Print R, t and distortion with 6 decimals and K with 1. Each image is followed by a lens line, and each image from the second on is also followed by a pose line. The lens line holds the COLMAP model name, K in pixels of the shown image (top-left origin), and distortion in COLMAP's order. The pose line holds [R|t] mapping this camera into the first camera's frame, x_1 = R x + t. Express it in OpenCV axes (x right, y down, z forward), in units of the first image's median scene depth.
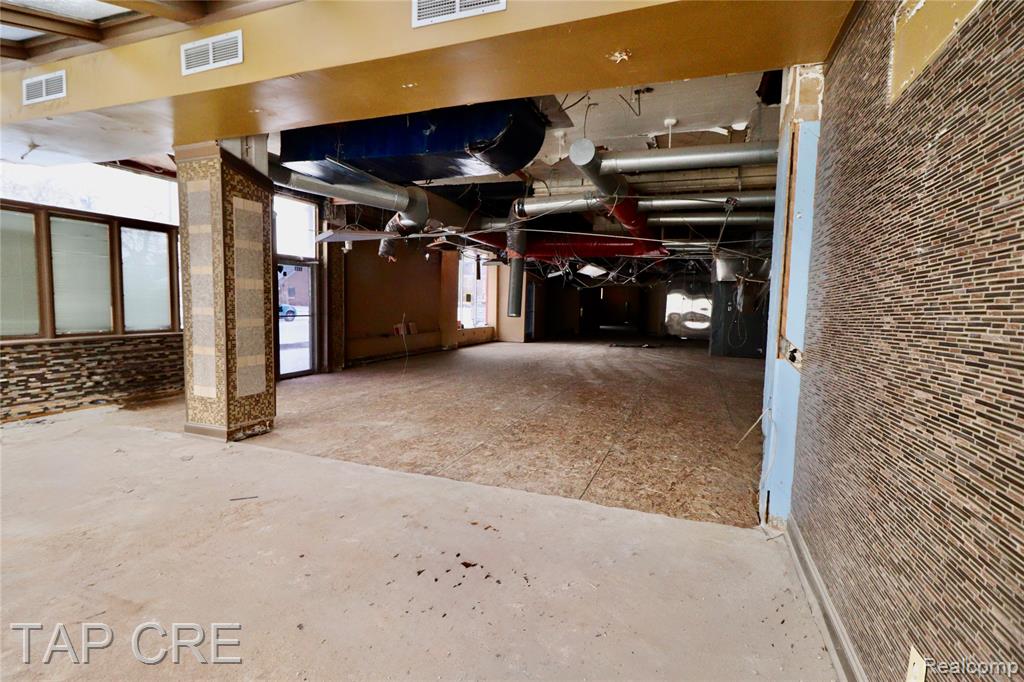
lens RADIAL K [[473.9, 0, 515.4], [0, 473.9, 341.6], [0, 0, 1]] dist [0.004193, -0.001305]
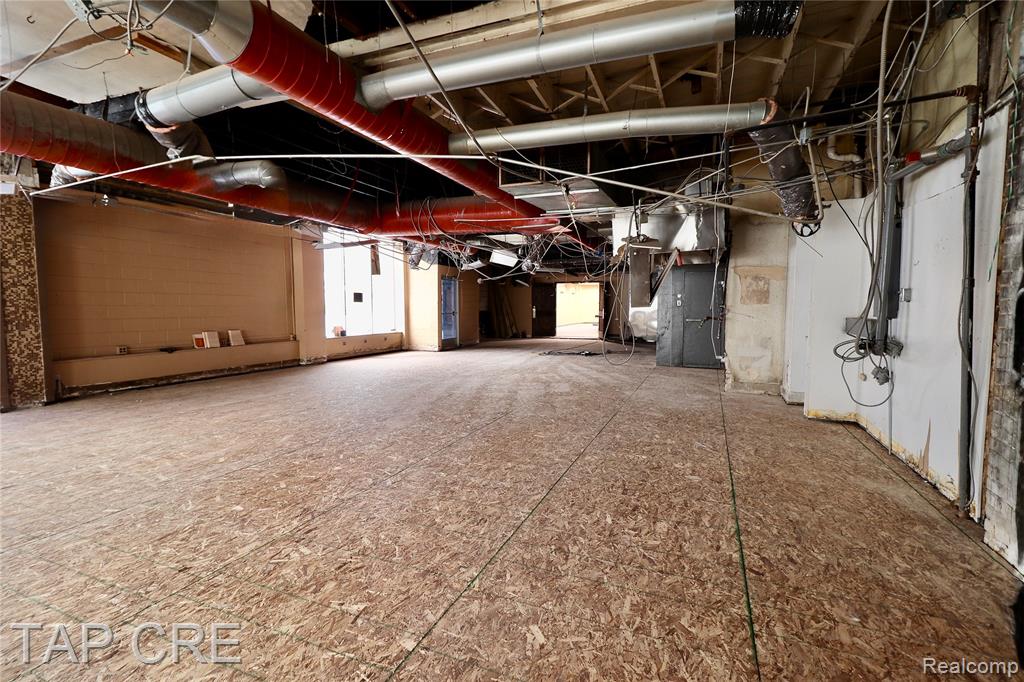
lens RADIAL K [[473.9, 0, 509.9], [0, 473.9, 337.5], [0, 0, 1]] dist [0.004193, -0.001305]
pose [[0.999359, -0.018323, -0.030759, 0.587386], [0.017844, 0.999716, -0.015771, -0.024456], [0.031039, 0.015212, 0.999402, 0.710077]]
